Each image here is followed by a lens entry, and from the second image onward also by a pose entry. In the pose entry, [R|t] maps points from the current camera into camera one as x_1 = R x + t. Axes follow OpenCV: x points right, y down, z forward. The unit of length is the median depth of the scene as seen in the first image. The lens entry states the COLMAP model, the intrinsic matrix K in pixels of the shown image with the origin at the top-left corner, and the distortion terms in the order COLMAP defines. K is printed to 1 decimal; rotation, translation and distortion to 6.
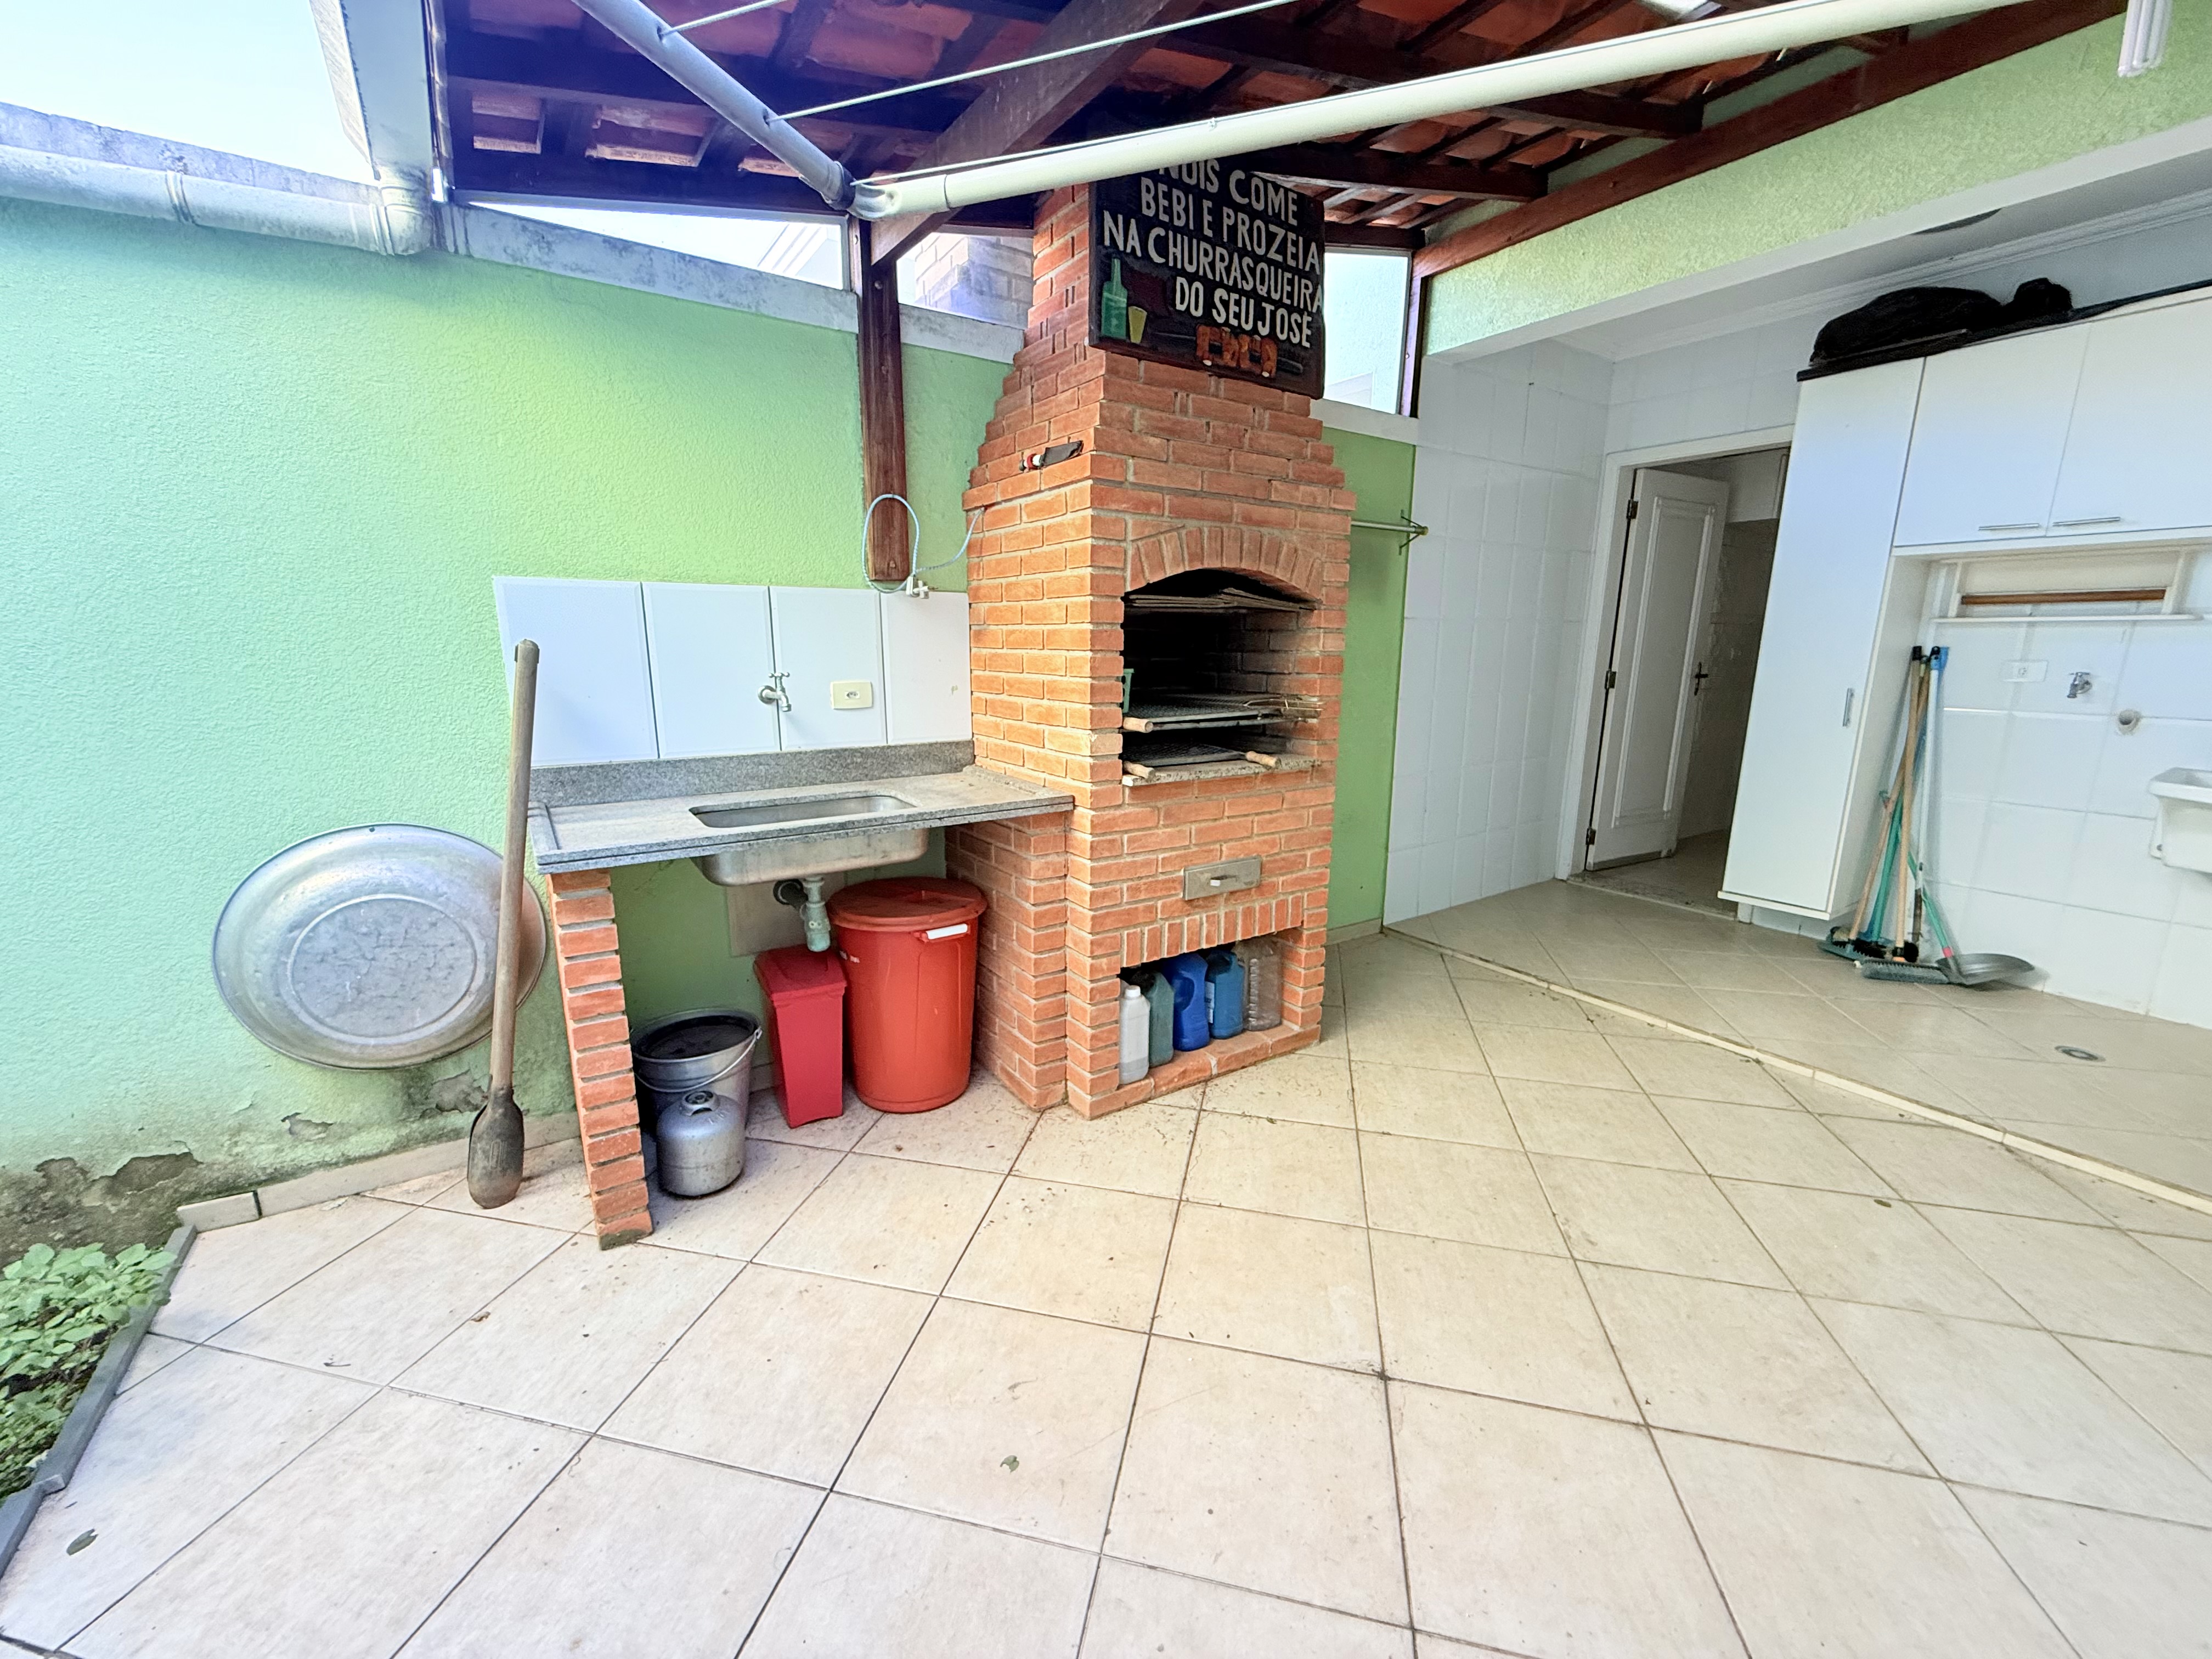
lens RADIAL K [[885.9, 0, 1100.8], [0, 885.9, 833.8], [0, 0, 1]] dist [-0.001426, 0.000494]
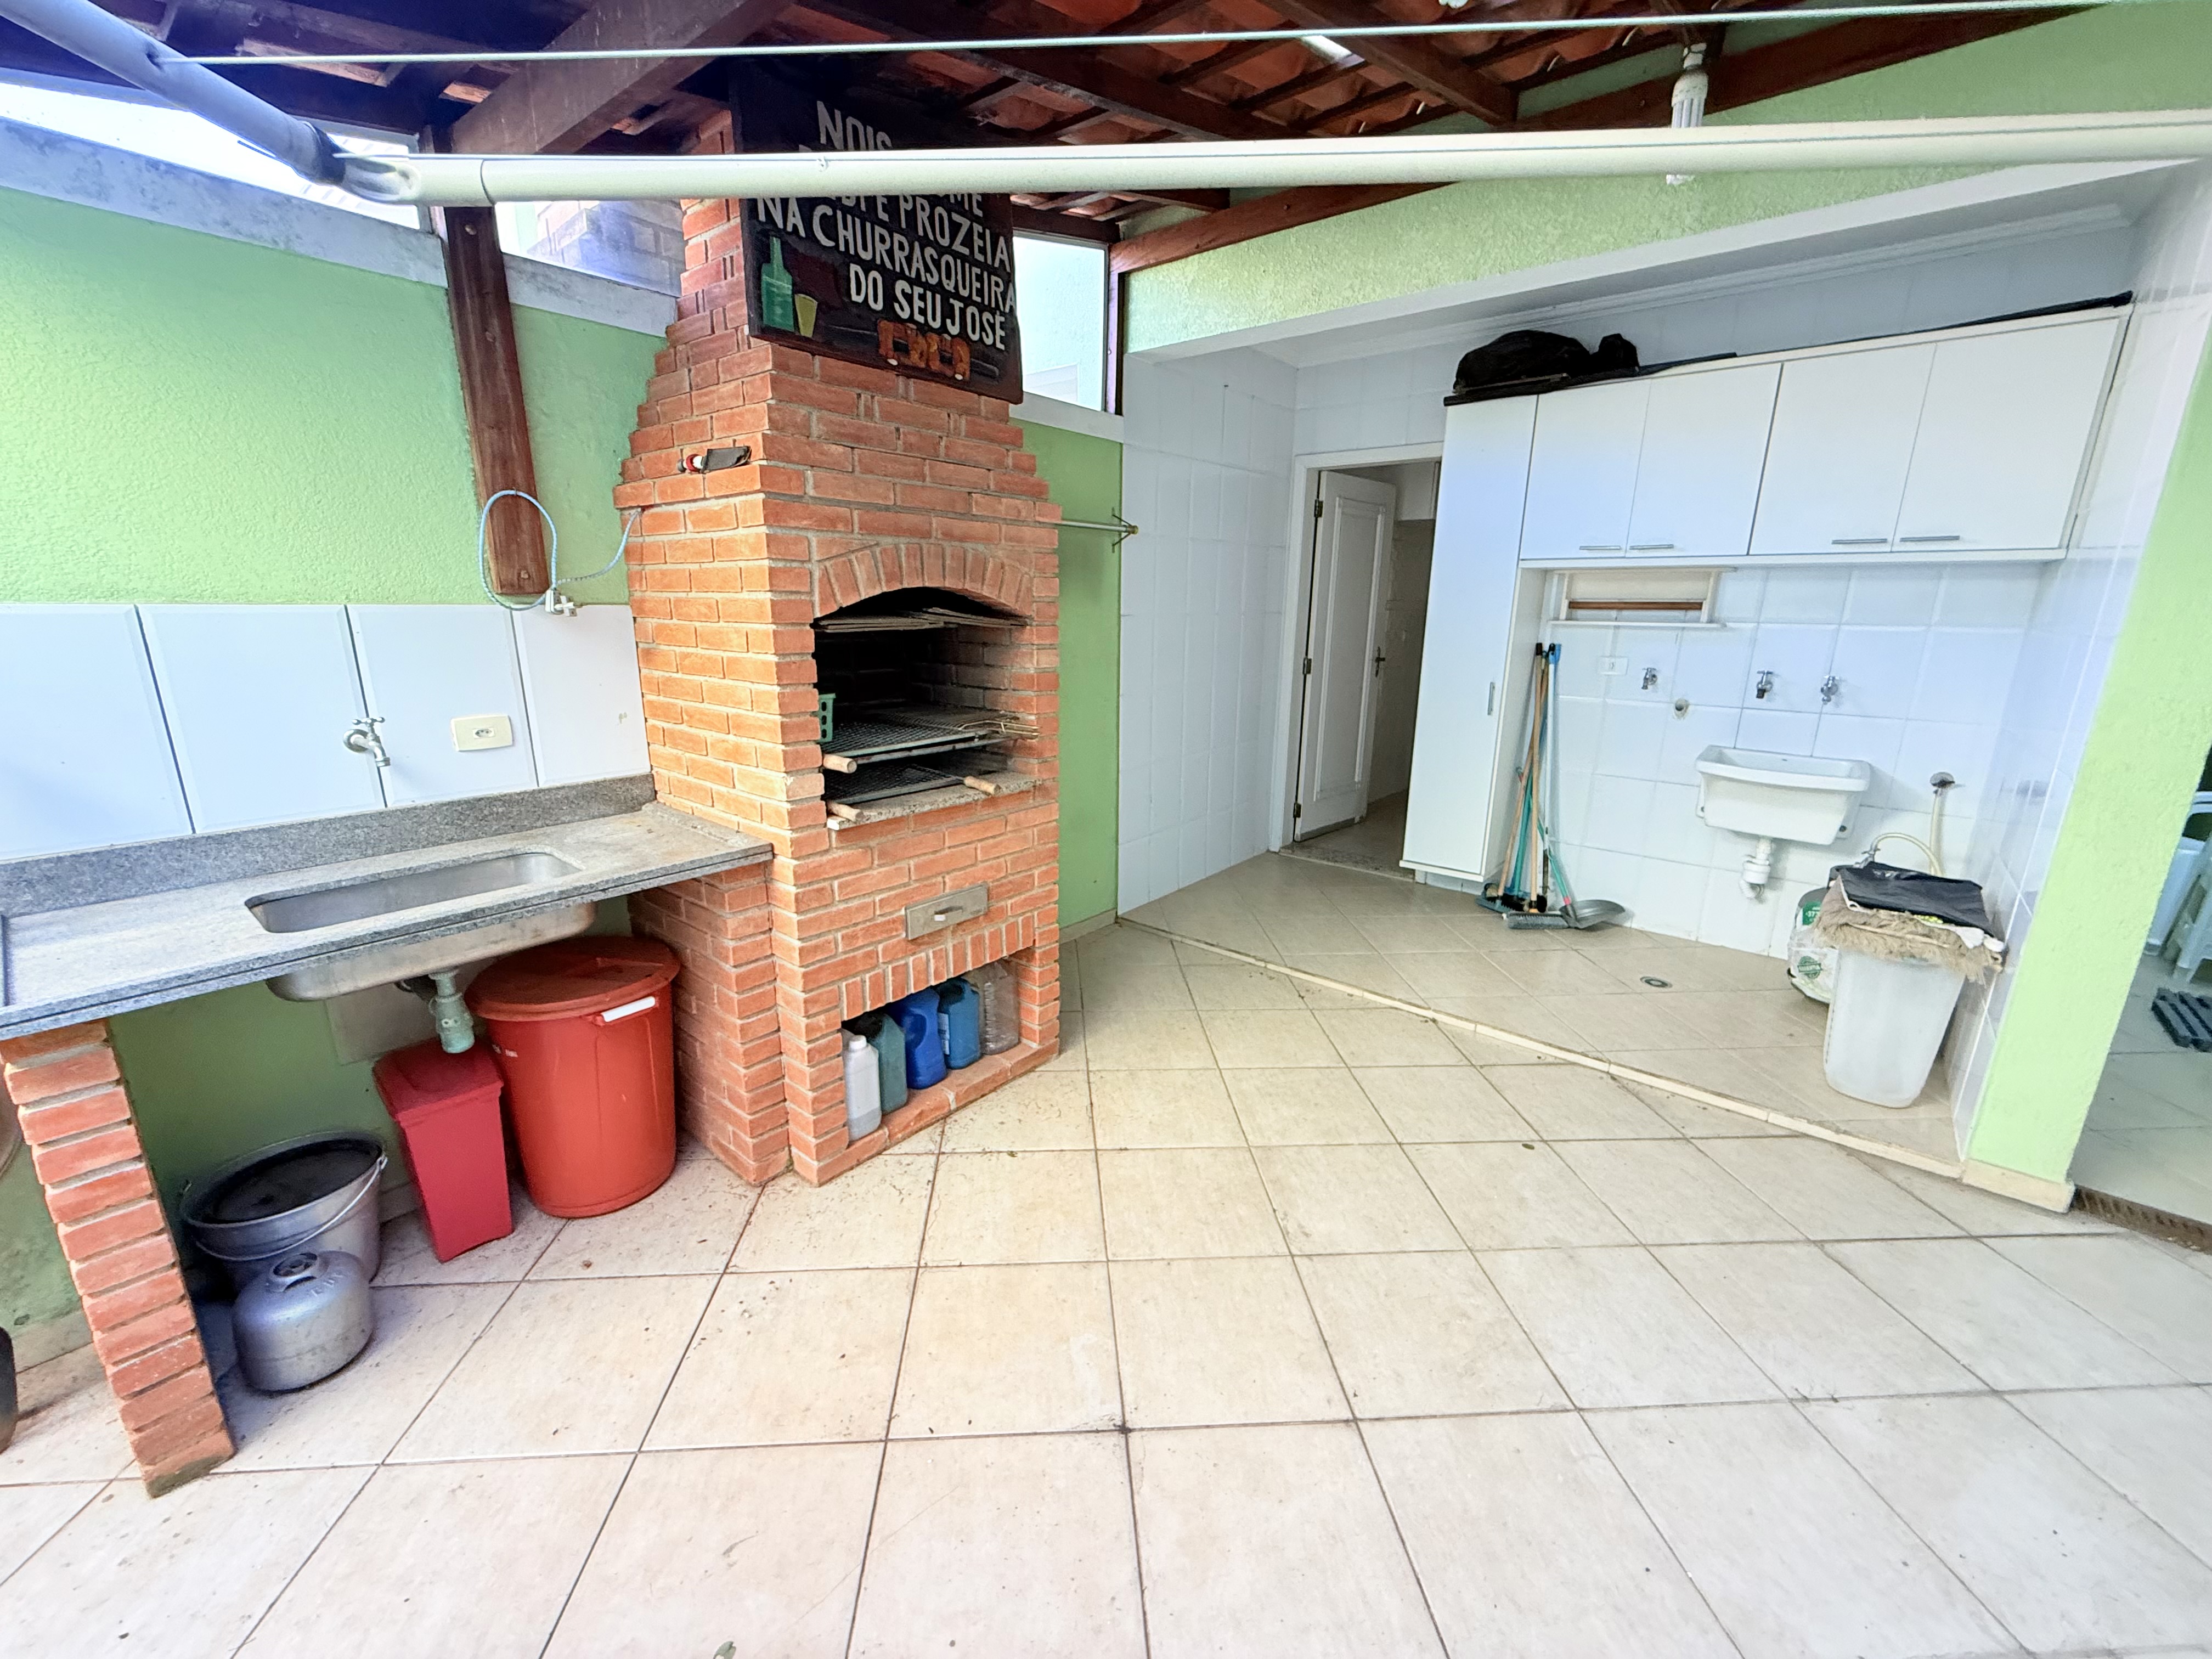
lens RADIAL K [[885.9, 0, 1100.8], [0, 885.9, 833.8], [0, 0, 1]] dist [-0.001426, 0.000494]
pose [[0.958903, -0.065966, 0.275958, 0.041056], [0.053449, 0.997182, 0.052644, -0.080598], [-0.278653, -0.035730, 0.959727, 0.043654]]
